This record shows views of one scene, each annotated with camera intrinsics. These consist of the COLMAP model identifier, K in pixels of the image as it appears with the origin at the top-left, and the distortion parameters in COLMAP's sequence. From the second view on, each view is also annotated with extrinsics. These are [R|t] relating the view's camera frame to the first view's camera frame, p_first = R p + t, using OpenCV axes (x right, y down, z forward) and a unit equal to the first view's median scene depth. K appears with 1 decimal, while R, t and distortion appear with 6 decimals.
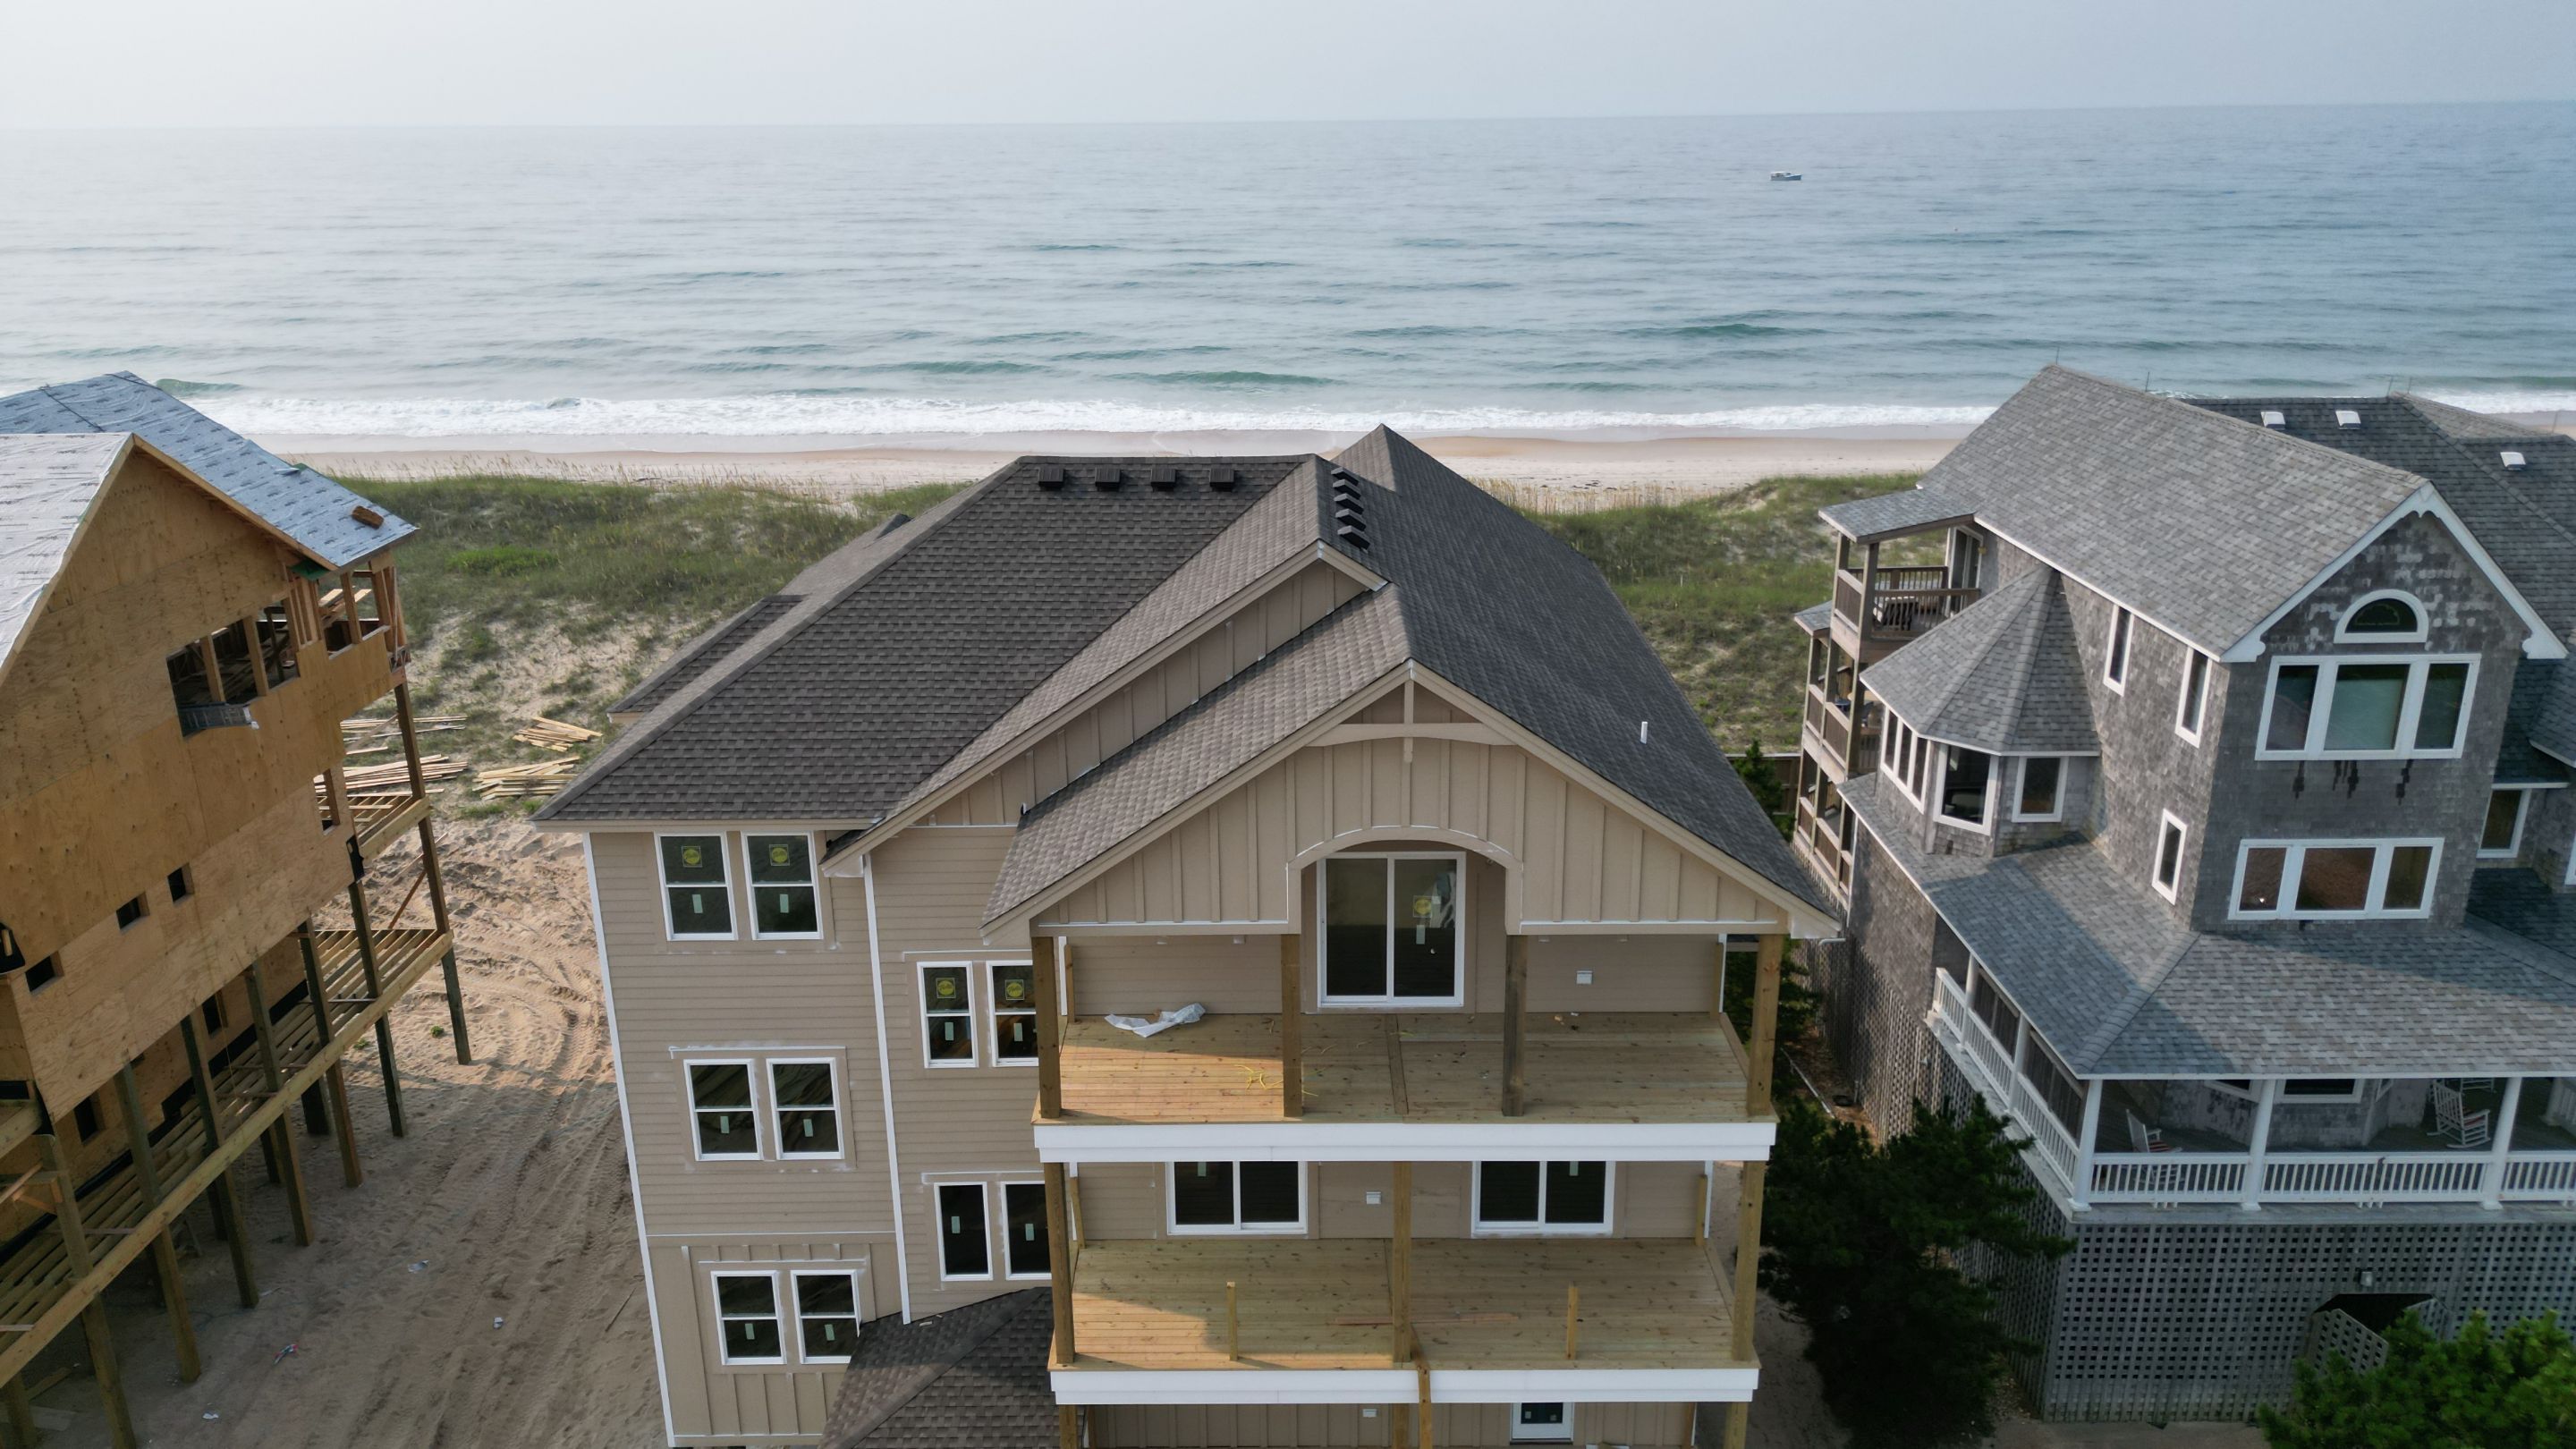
lens RADIAL K [[1802.3, 0, 1287.5], [0, 1802.3, 718.9], [0, 0, 1]] dist [0.064762, -0.063954]
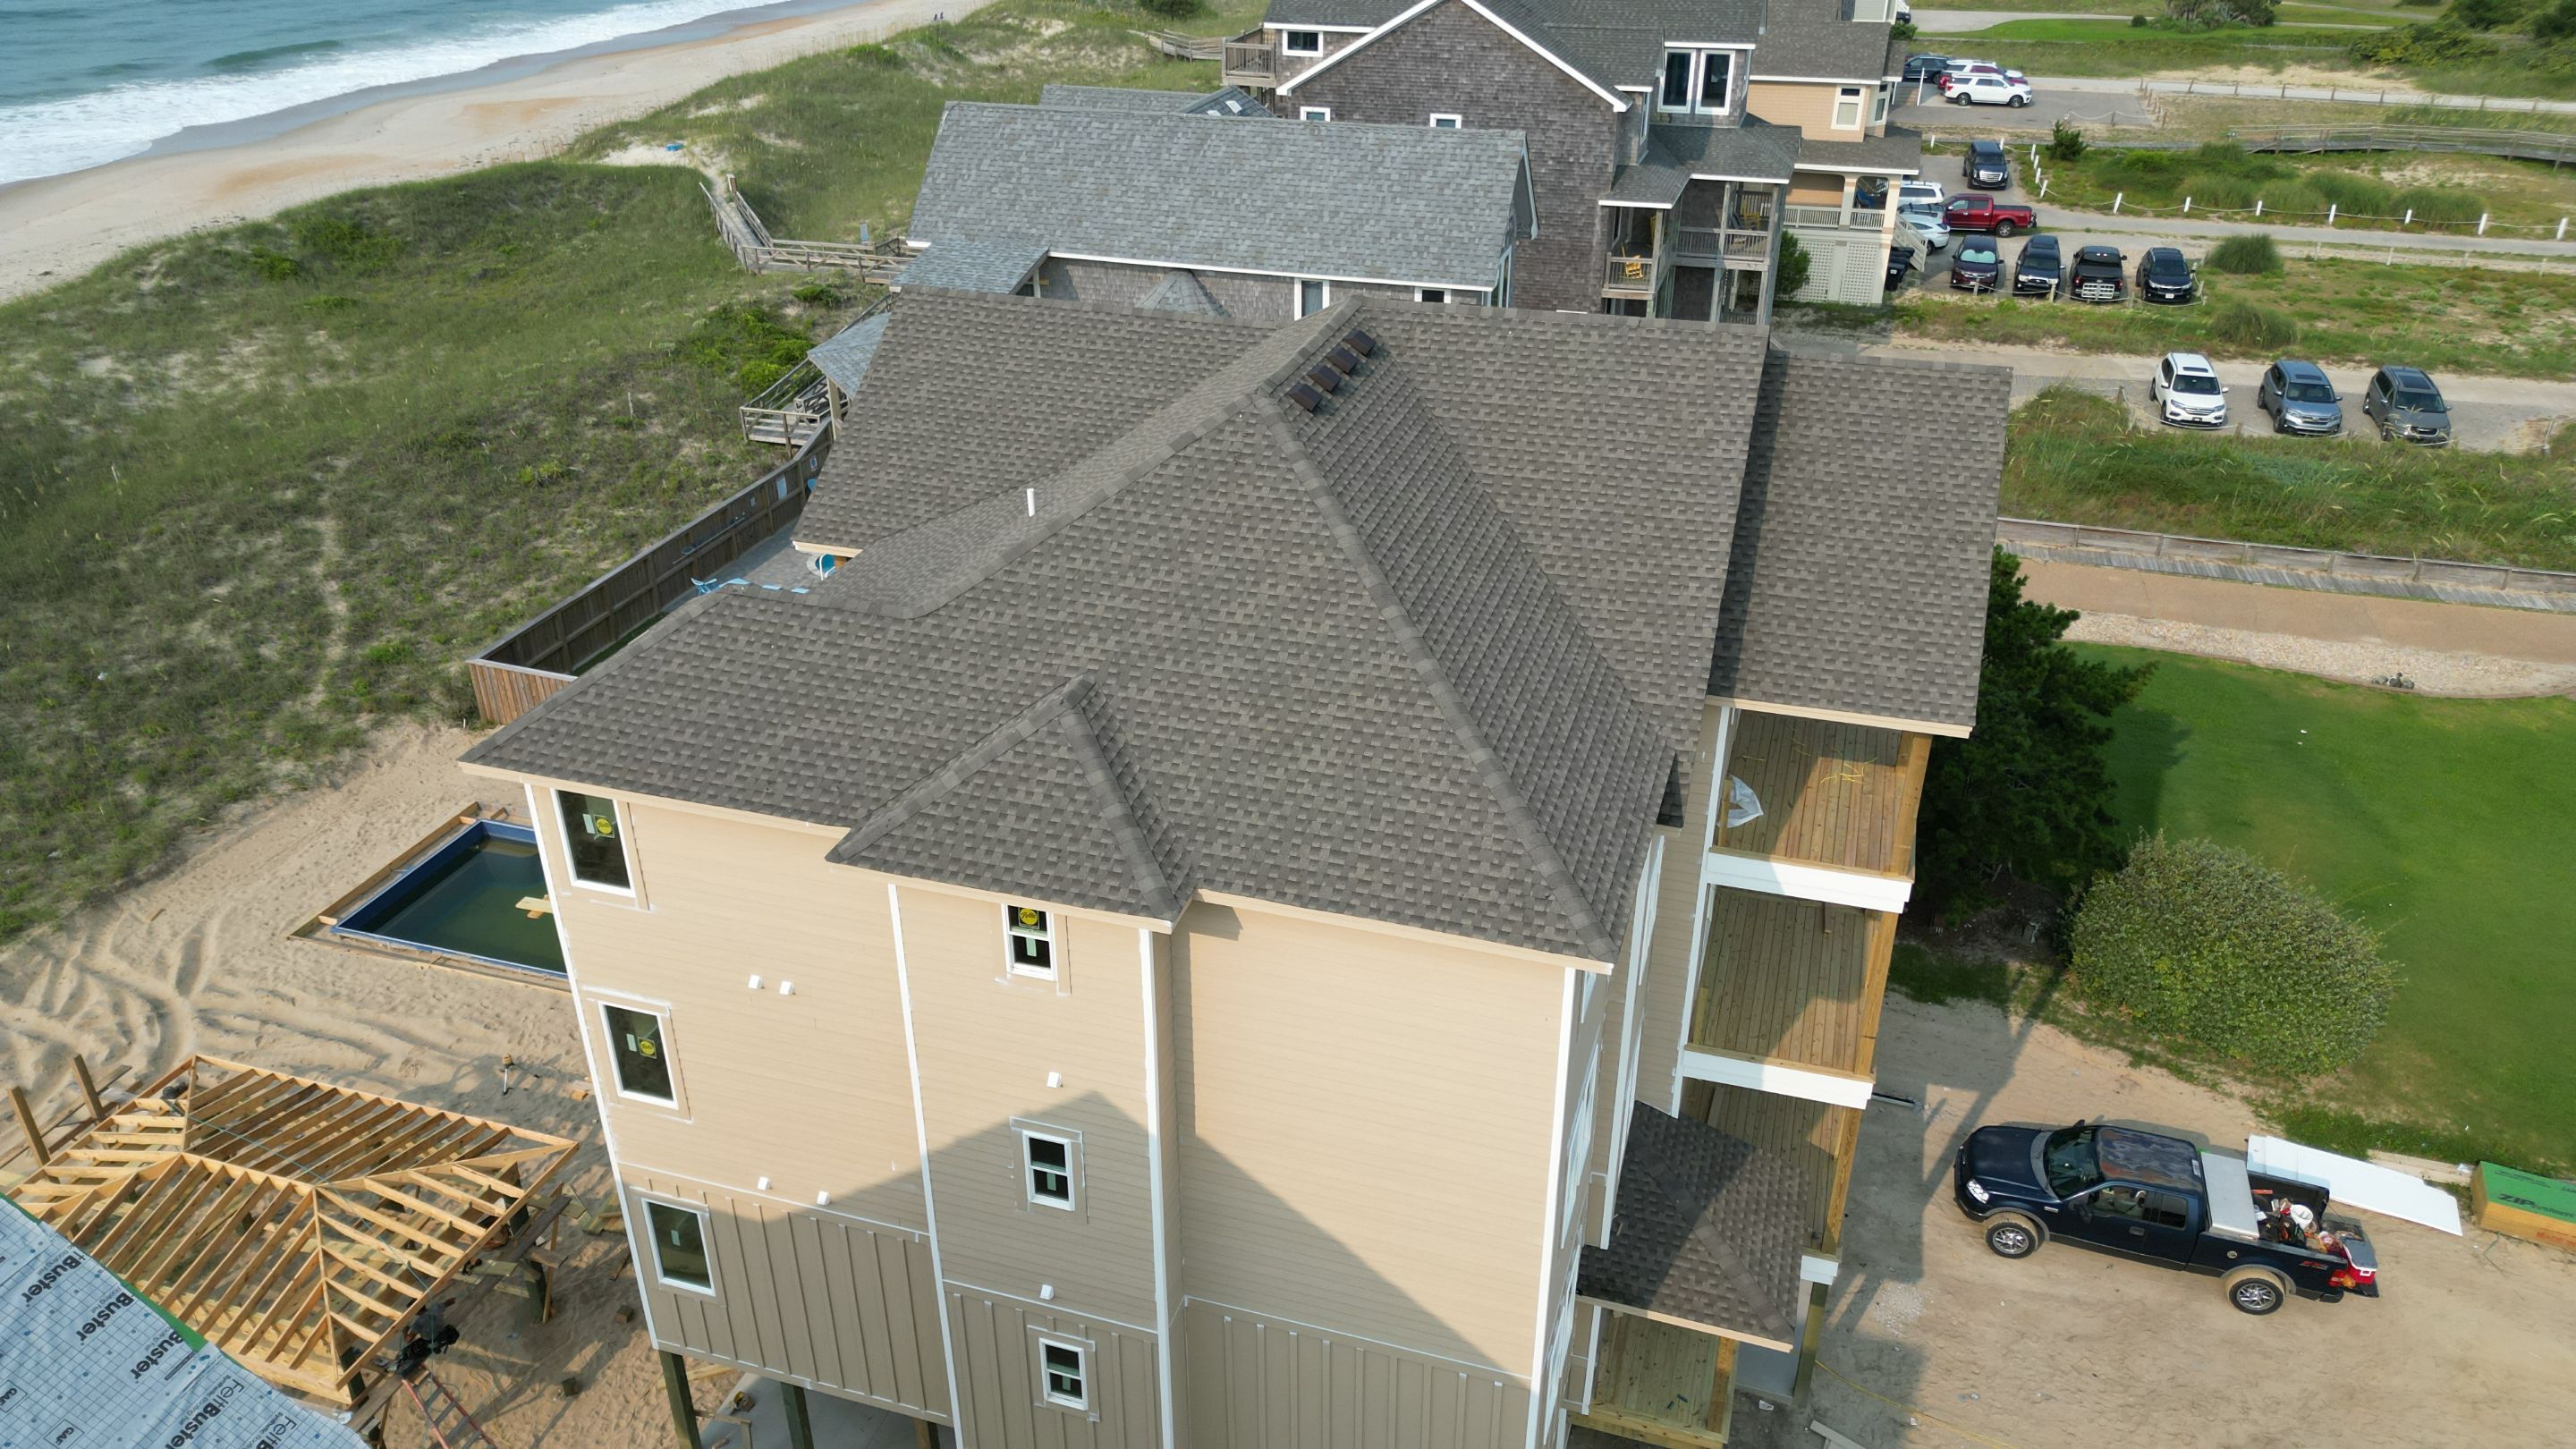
lens RADIAL K [[1802.3, 0, 1286.7], [0, 1802.3, 725.0], [0, 0, 1]] dist [0.064762, -0.063954]
pose [[0.298109, -0.445179, 0.844362, -0.812798], [0.299904, 0.883470, 0.359914, -0.270112], [-0.906195, 0.145934, 0.396881, 0.614614]]
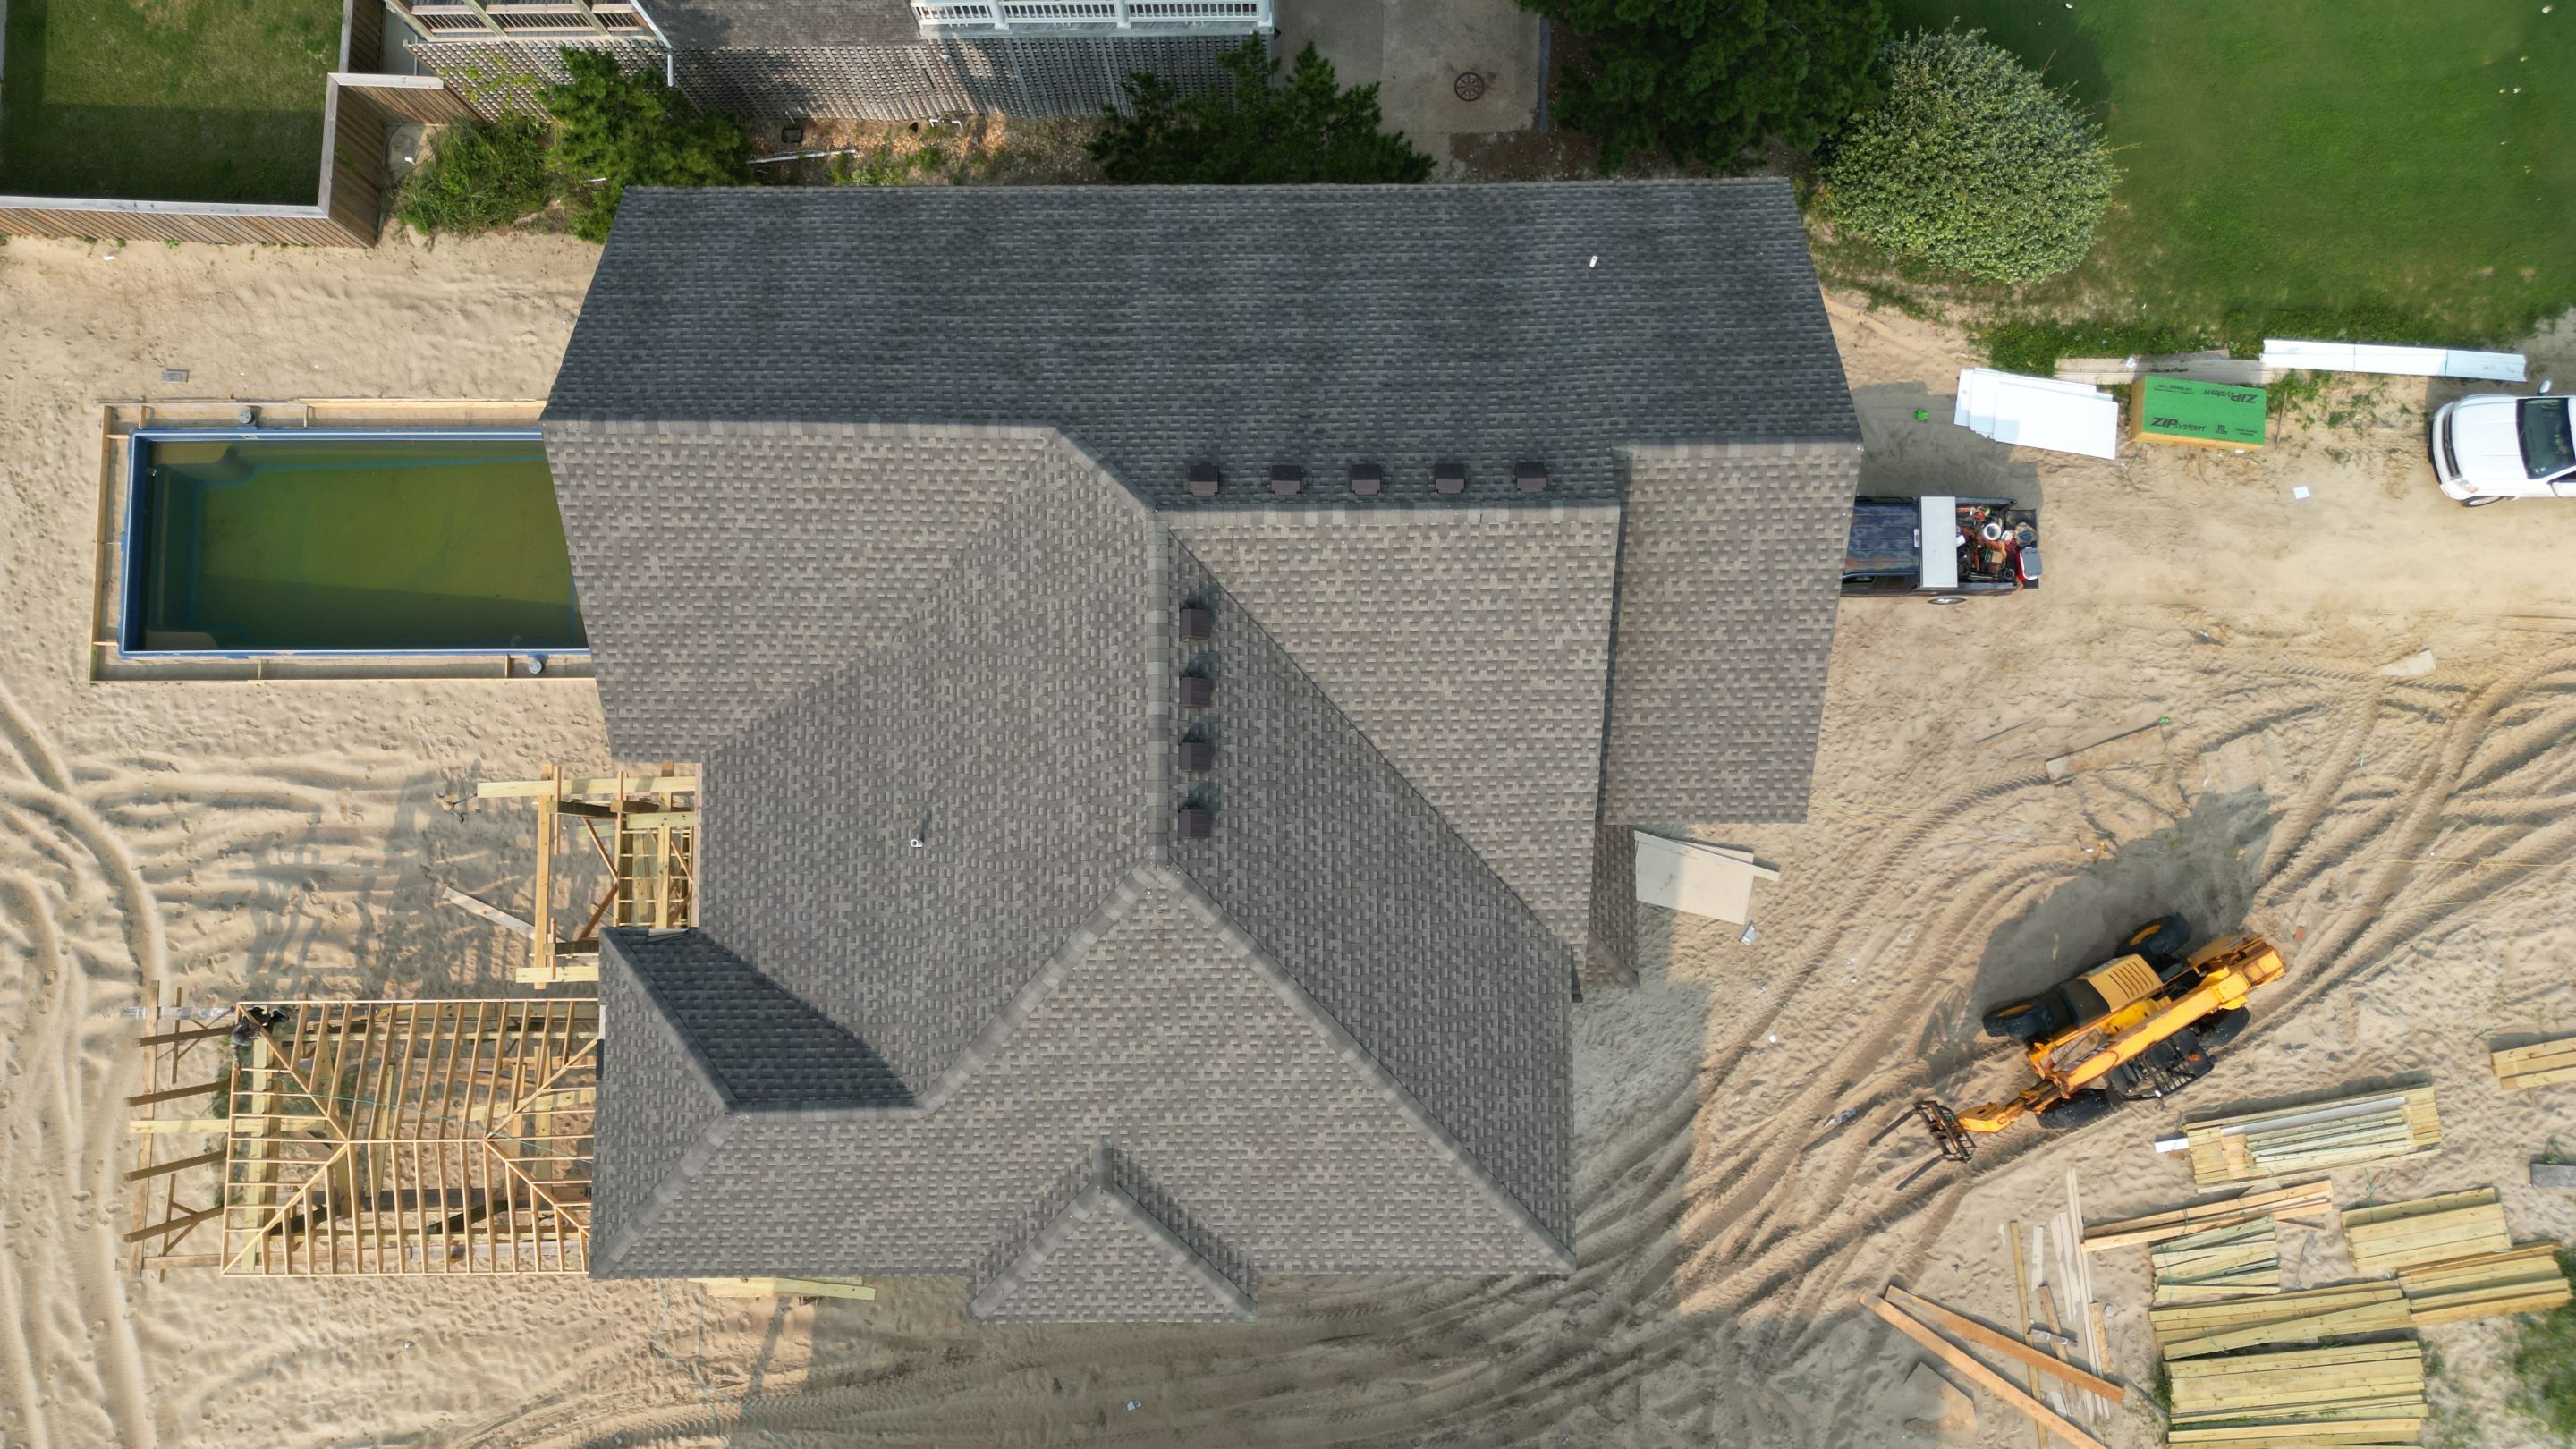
lens RADIAL K [[1802.3, 0, 1288.9], [0, 1802.3, 720.0], [0, 0, 1]] dist [0.064762, -0.063954]
pose [[-0.009376, -0.994661, 0.102768, -0.150155], [0.322638, 0.094267, 0.941816, -0.808383], [-0.946476, 0.041987, 0.320032, 0.609143]]
